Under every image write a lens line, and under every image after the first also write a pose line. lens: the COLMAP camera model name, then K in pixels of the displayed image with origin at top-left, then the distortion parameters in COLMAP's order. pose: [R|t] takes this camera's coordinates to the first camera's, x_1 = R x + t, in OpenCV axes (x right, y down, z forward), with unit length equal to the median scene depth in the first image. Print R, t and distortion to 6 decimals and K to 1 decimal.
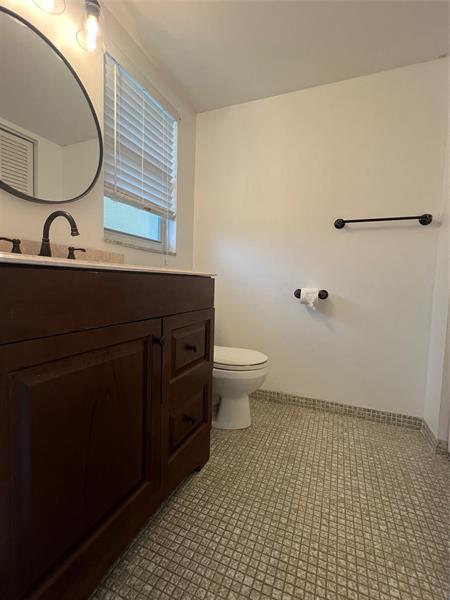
lens RADIAL K [[276.5, 0, 225.0], [0, 276.5, 300.0], [0, 0, 1]] dist [0.000687, 0.000935]
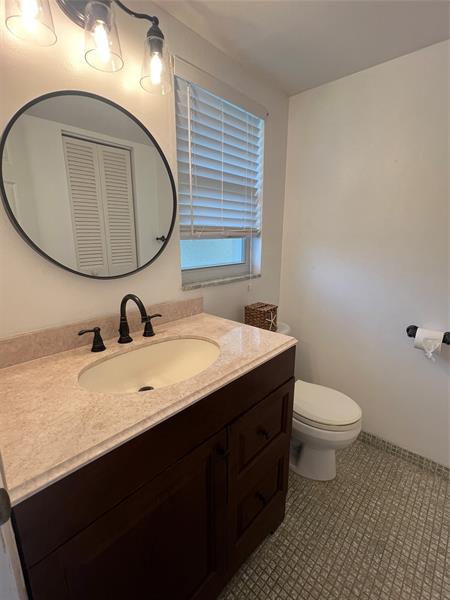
lens RADIAL K [[276.5, 0, 225.0], [0, 276.5, 300.0], [0, 0, 1]] dist [0.000687, 0.000935]
pose [[0.938965, 0.049692, -0.340406, 0.034450], [0.006062, 0.986969, 0.160799, -0.290788], [0.343960, -0.153049, 0.926427, 0.123404]]
